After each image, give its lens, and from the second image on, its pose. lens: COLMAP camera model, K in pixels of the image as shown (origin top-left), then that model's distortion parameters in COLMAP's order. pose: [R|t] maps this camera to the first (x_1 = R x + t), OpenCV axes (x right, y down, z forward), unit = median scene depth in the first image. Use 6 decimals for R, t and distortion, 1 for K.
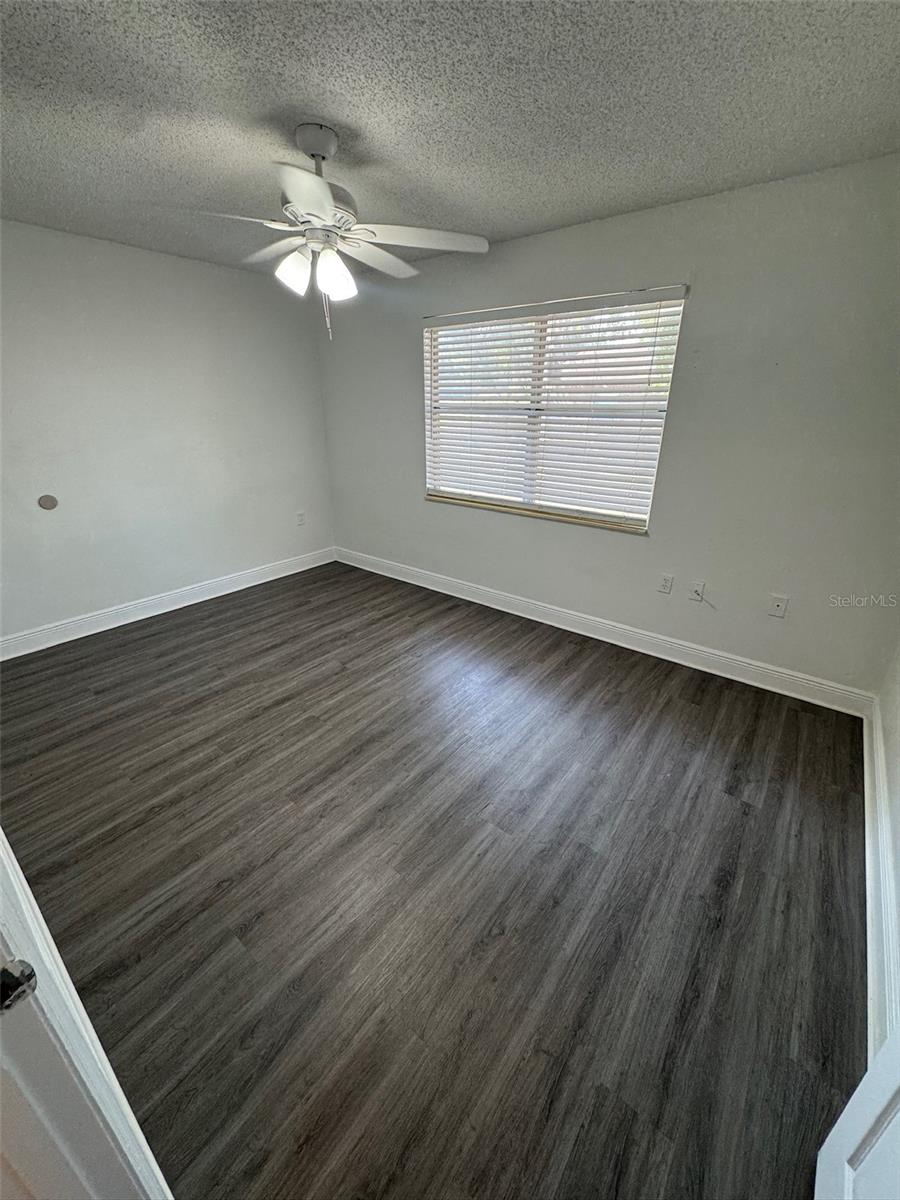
lens RADIAL K [[478.4, 0, 452.6], [0, 478.4, 600.5], [0, 0, 1]] dist [-0.001470, 0.000024]
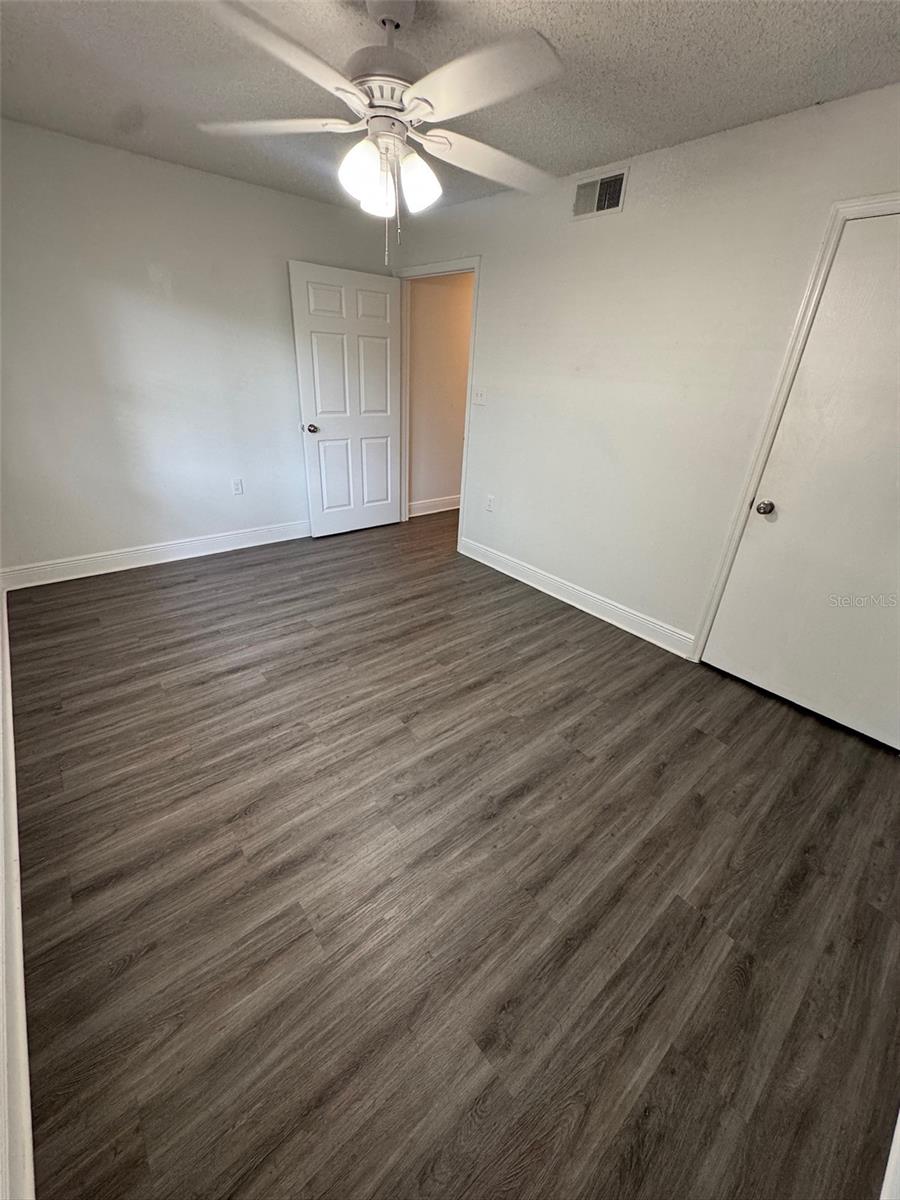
lens RADIAL K [[478.4, 0, 452.6], [0, 478.4, 600.5], [0, 0, 1]] dist [-0.001470, 0.000024]
pose [[-0.978533, -0.137718, 0.153319, -0.410116], [0.024822, 0.659773, 0.751055, -0.568871], [-0.204590, 0.738738, -0.642191, 1.411357]]
